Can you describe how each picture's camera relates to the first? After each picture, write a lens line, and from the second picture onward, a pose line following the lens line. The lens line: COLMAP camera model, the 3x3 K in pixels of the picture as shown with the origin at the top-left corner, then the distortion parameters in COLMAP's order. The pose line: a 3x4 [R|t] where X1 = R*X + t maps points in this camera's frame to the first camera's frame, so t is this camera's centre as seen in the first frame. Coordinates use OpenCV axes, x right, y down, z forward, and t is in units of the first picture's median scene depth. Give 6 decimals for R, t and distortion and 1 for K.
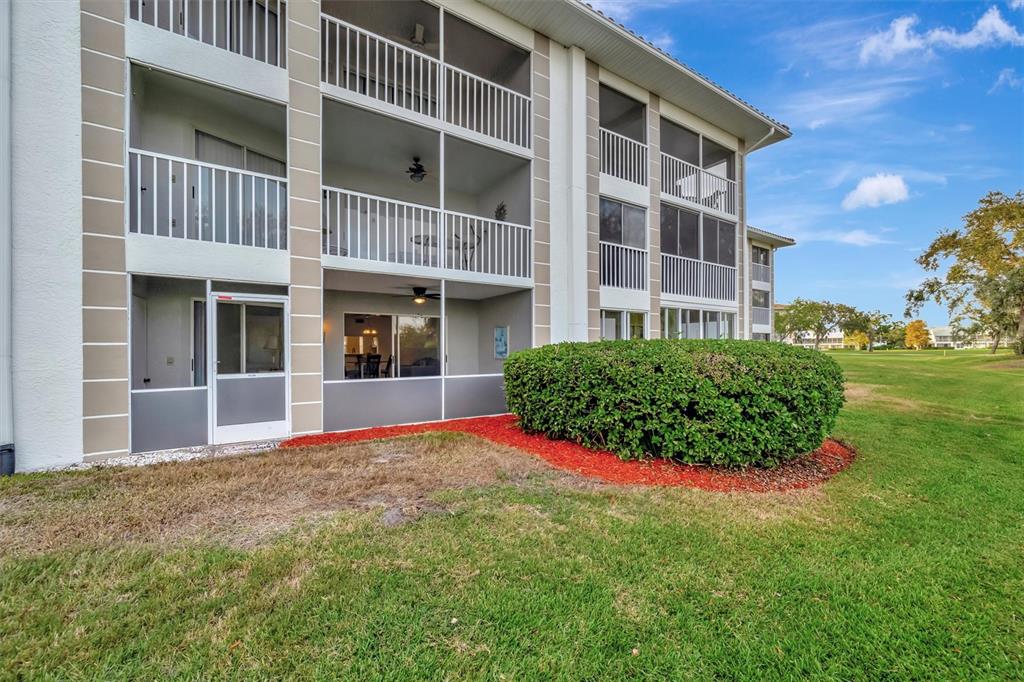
lens RADIAL K [[411.6, 0, 513.3], [0, 411.6, 342.0], [0, 0, 1]] dist [0.000480, 0.000224]
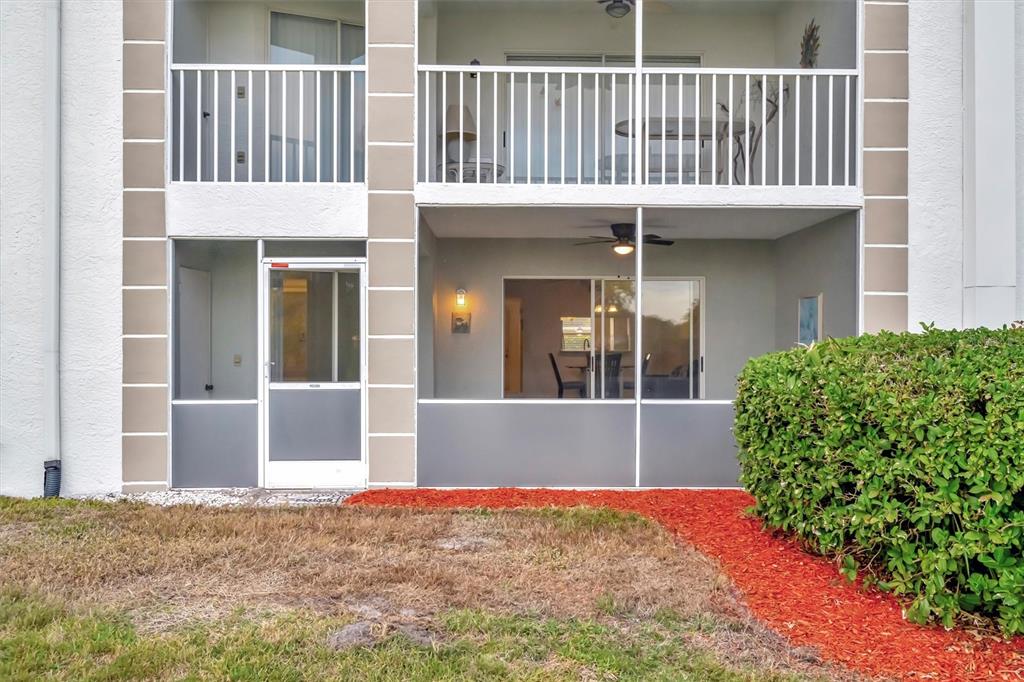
lens RADIAL K [[850.5, 0, 512.0], [0, 850.5, 327.7], [0, 0, 1]] dist [-0.000032, -0.003120]
pose [[0.845162, -0.001330, -0.534509, 0.338902], [0.003067, 0.999993, 0.002362, -0.010723], [0.534502, -0.003635, 0.845160, 0.055821]]
